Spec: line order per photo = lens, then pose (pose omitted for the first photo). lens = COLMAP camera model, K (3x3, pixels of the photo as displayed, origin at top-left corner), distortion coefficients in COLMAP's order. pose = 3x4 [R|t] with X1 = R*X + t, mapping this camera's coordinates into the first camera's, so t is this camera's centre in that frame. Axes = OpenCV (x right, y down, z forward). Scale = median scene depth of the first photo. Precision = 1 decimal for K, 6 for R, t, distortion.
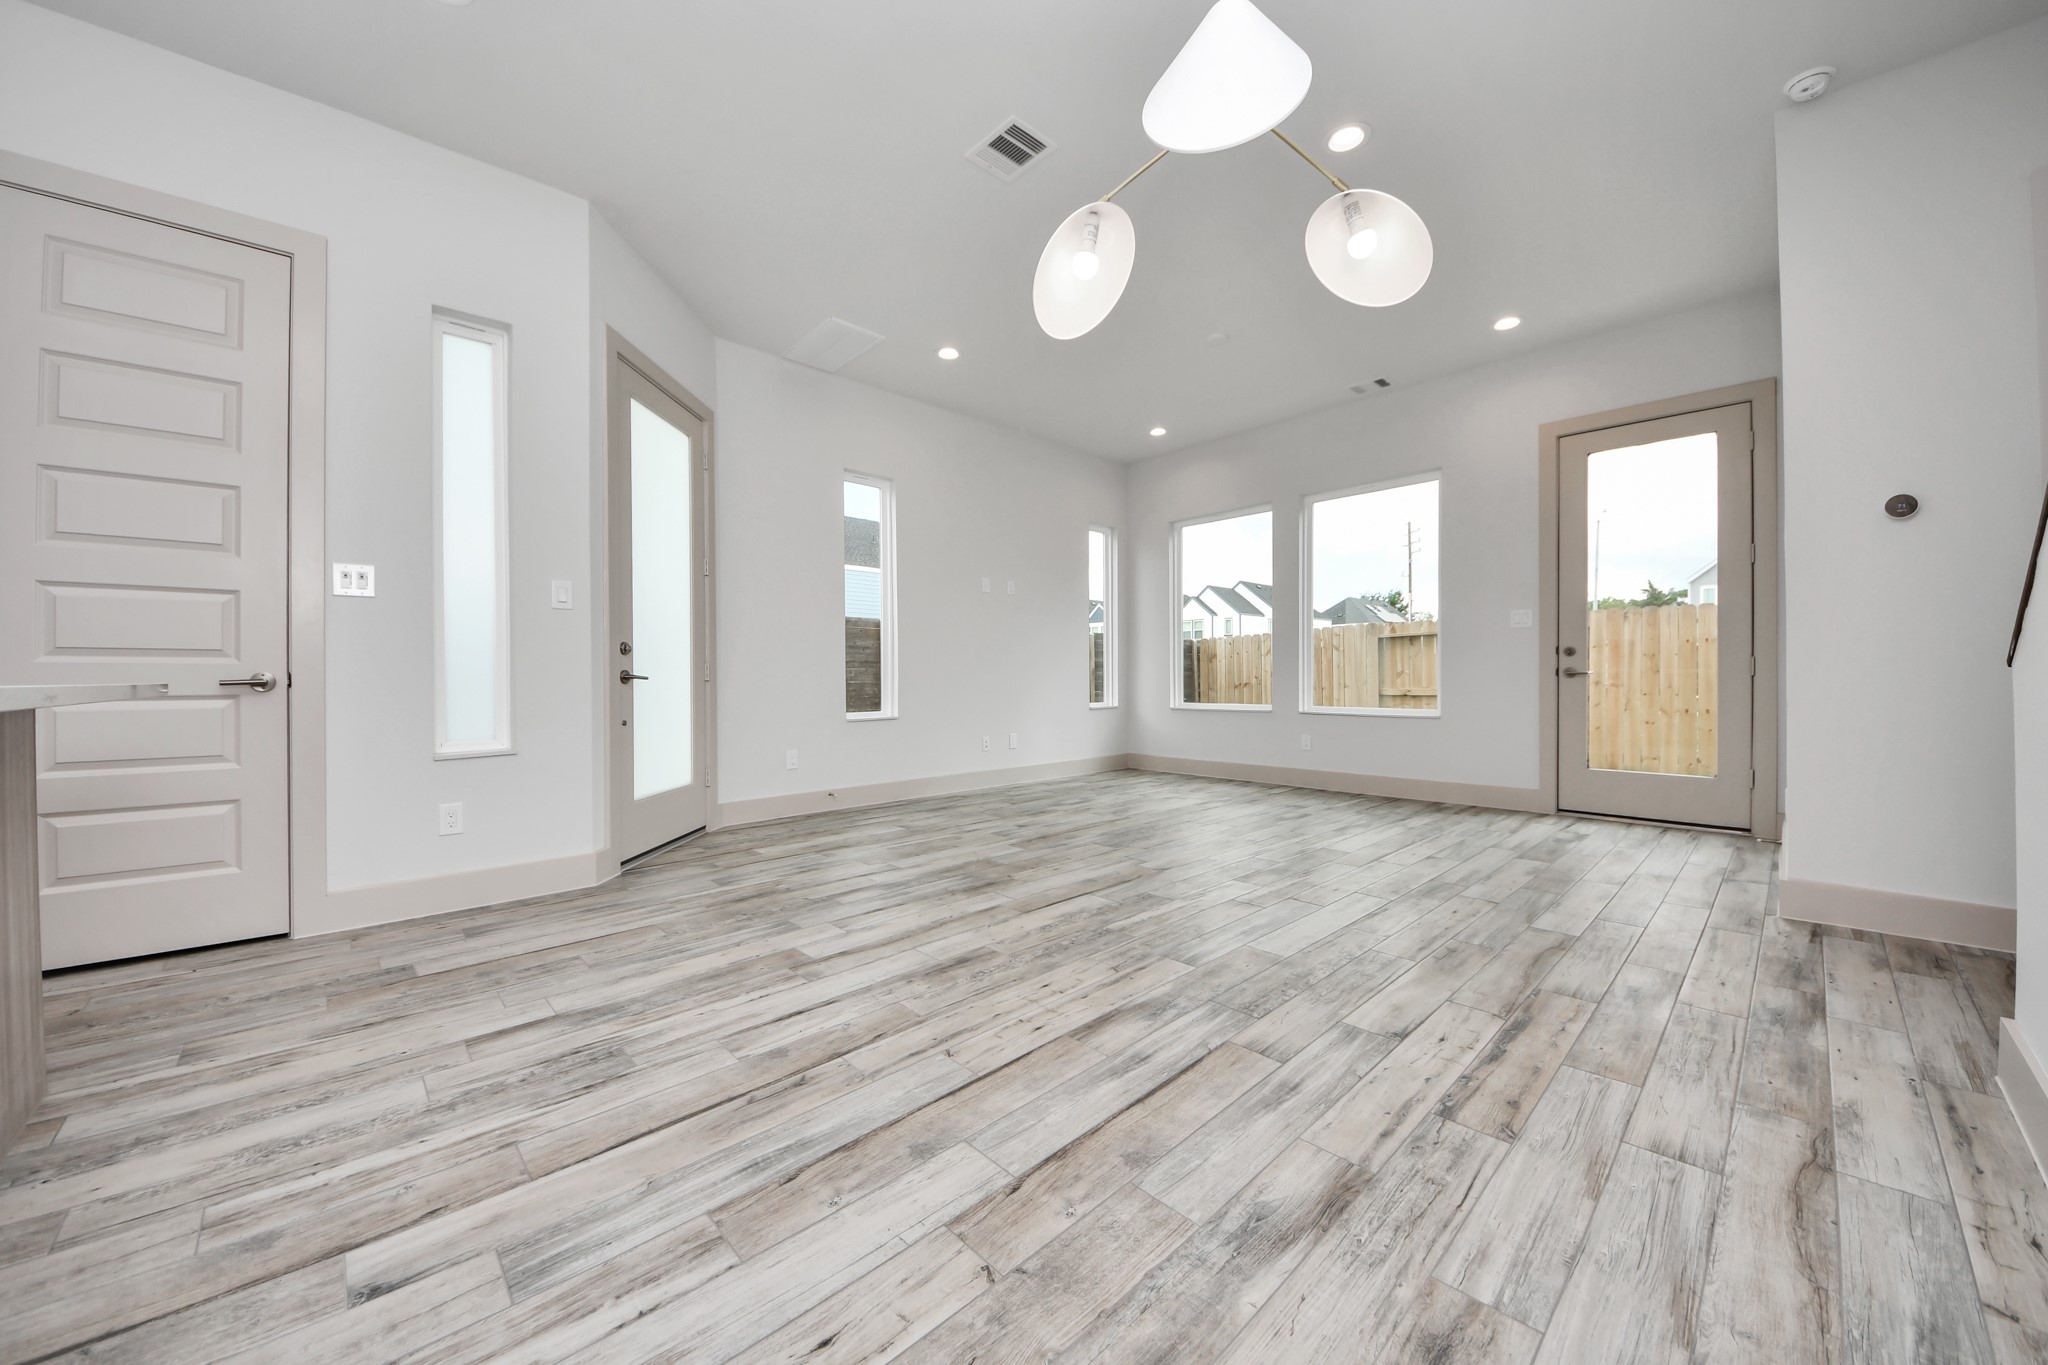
lens RADIAL K [[739.9, 0, 1018.5], [0, 739.9, 679.2], [0, 0, 1]] dist [-0.002186, -0.005051]
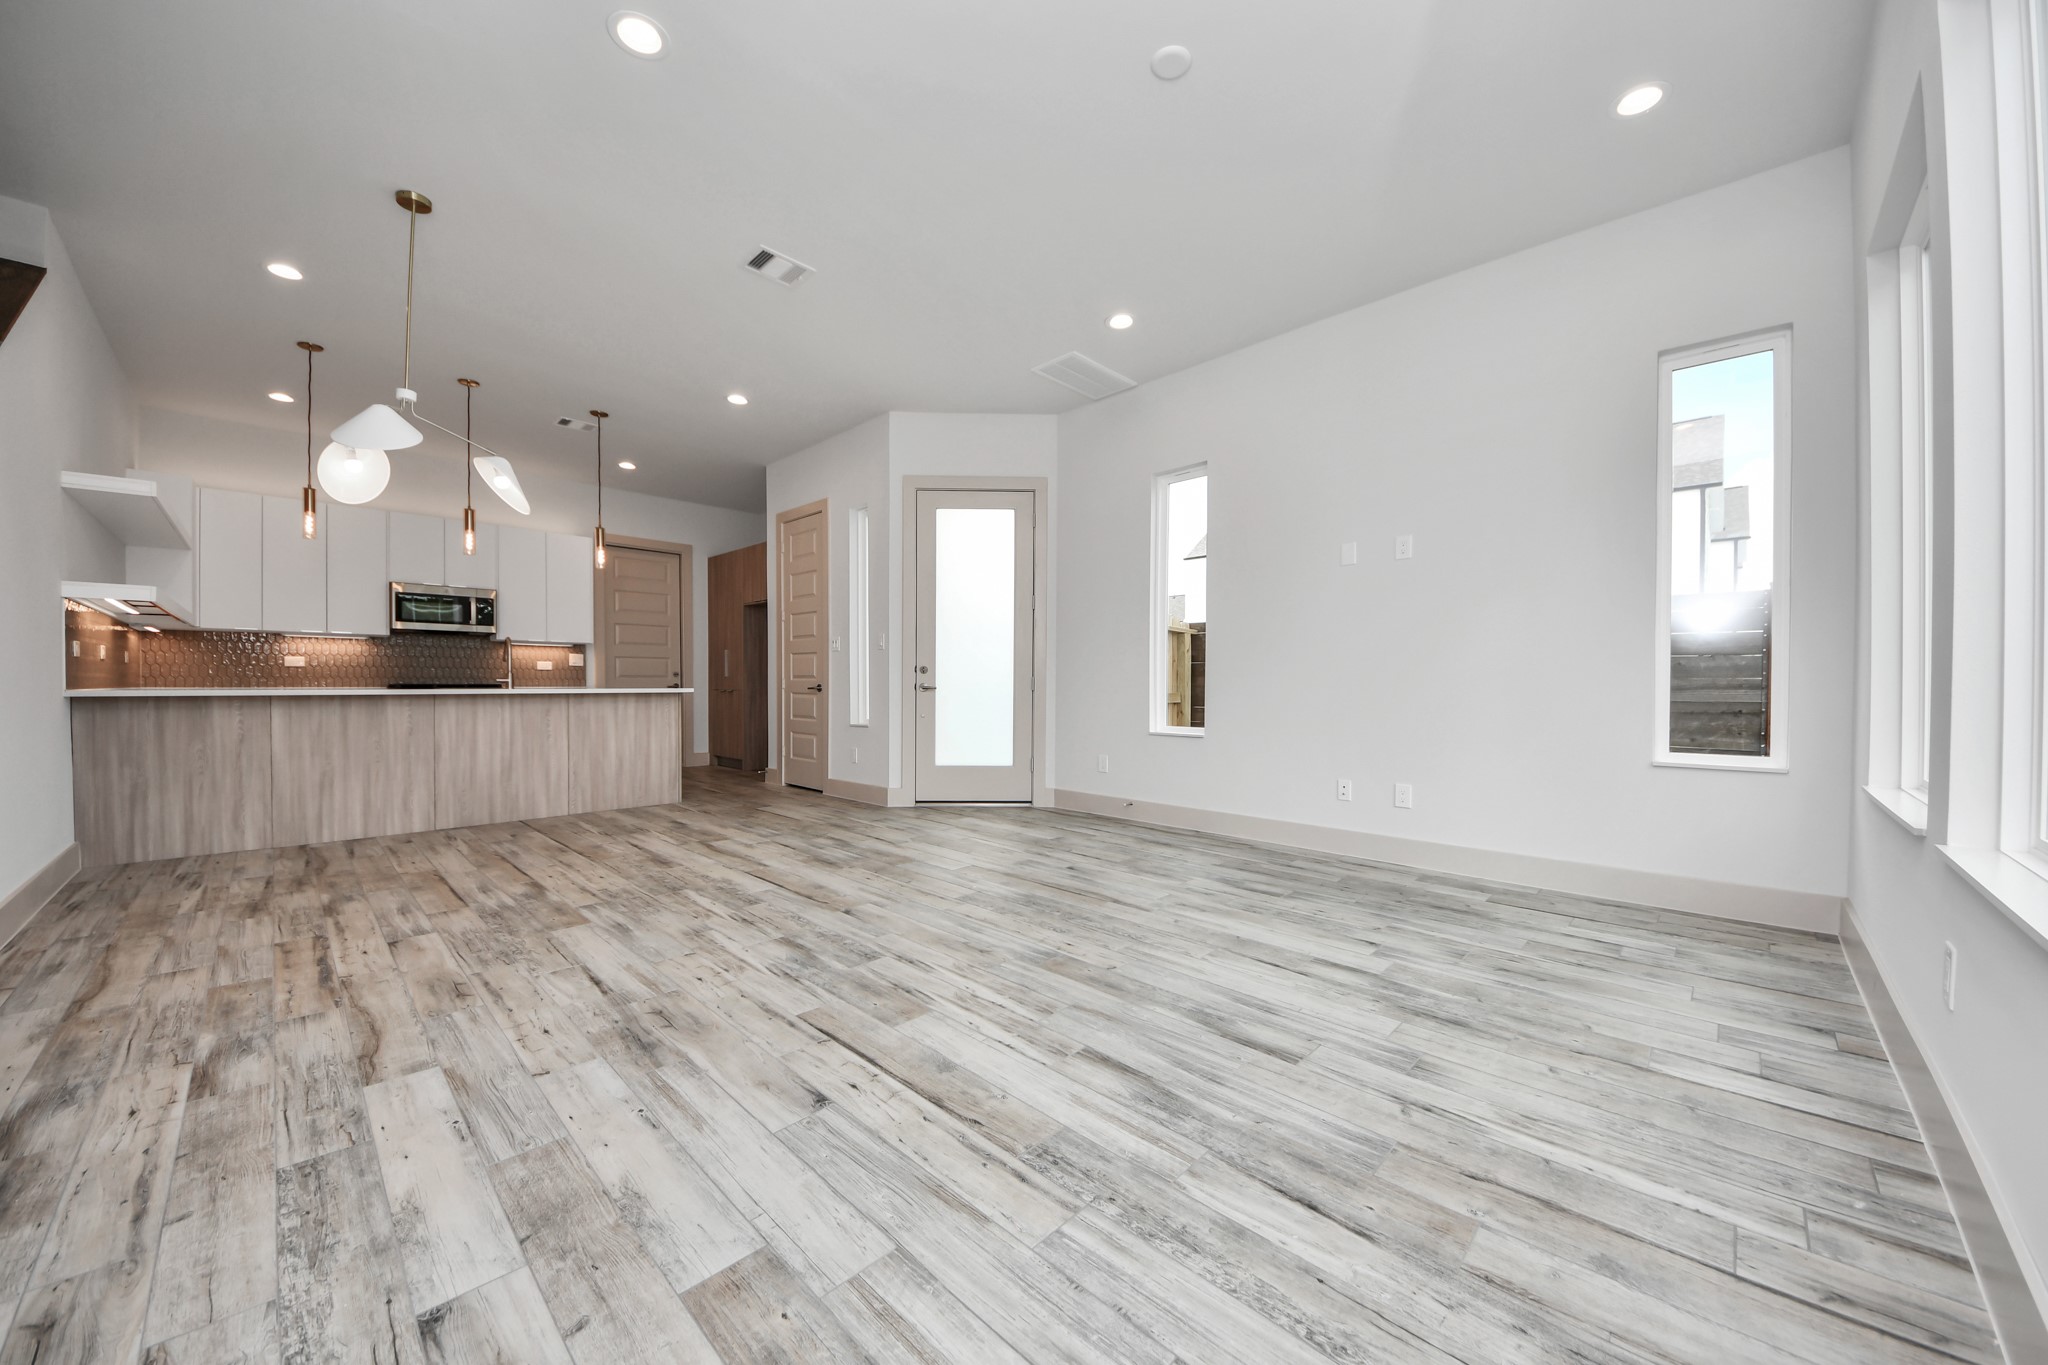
lens RADIAL K [[739.9, 0, 1020.8], [0, 739.9, 680.9], [0, 0, 1]] dist [-0.002186, -0.005051]
pose [[0.039924, 0.002410, -0.999200, 1.650492], [-0.004022, 0.999989, 0.002251, -0.031986], [0.999195, 0.003929, 0.039933, 1.785757]]
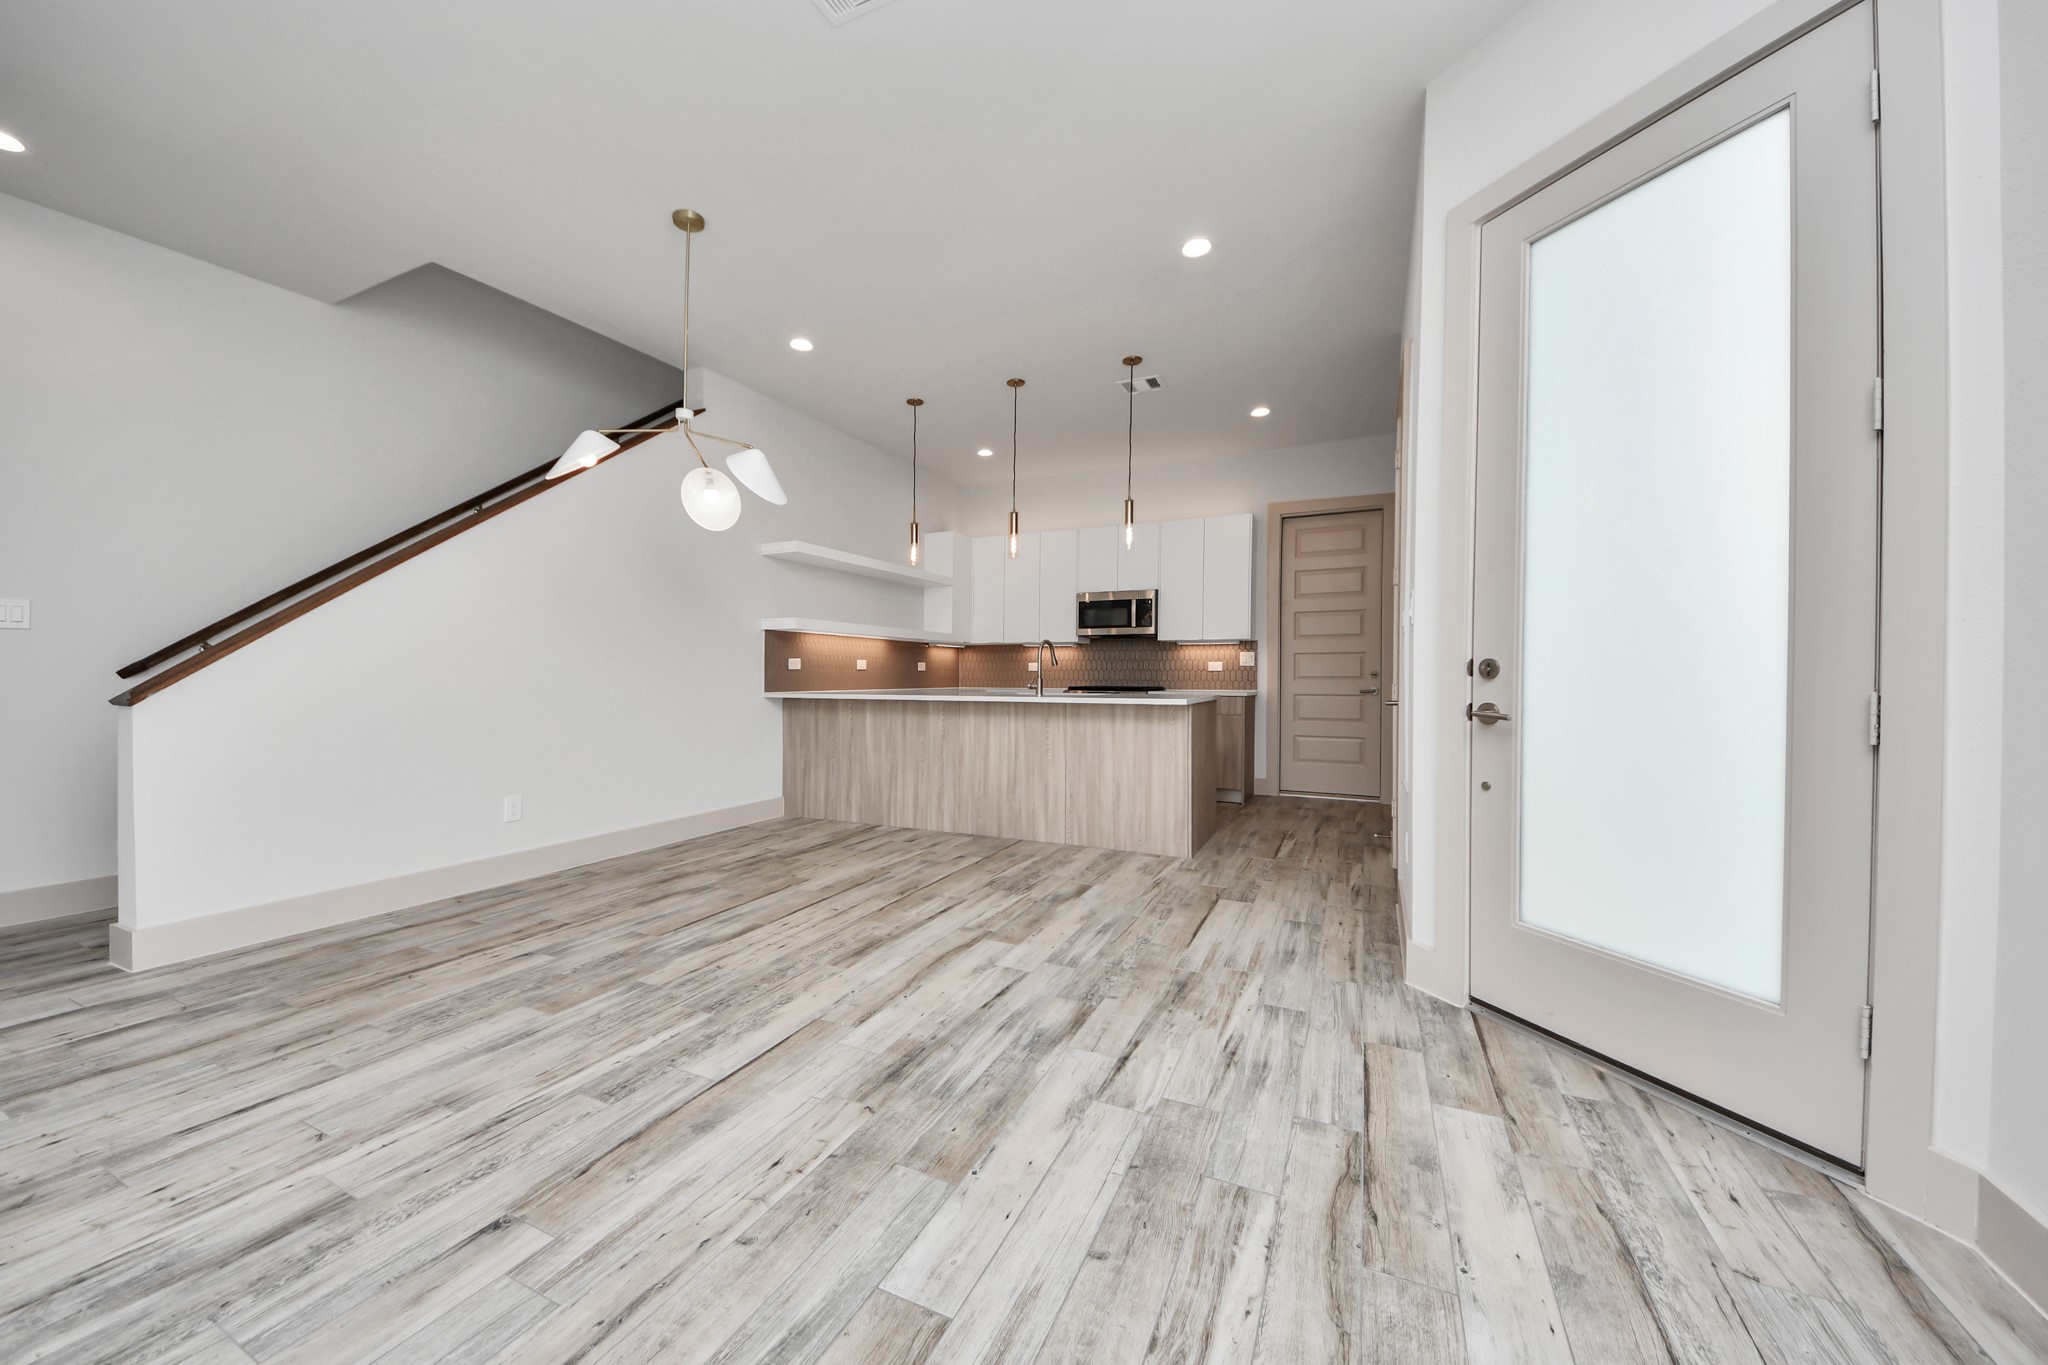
lens RADIAL K [[739.9, 0, 1026.9], [0, 739.9, 666.2], [0, 0, 1]] dist [-0.002186, -0.005051]
pose [[-0.926906, -0.002152, -0.375287, 0.119523], [0.001149, 0.999963, -0.008572, -0.059826], [0.375291, -0.008376, -0.926869, 2.246013]]
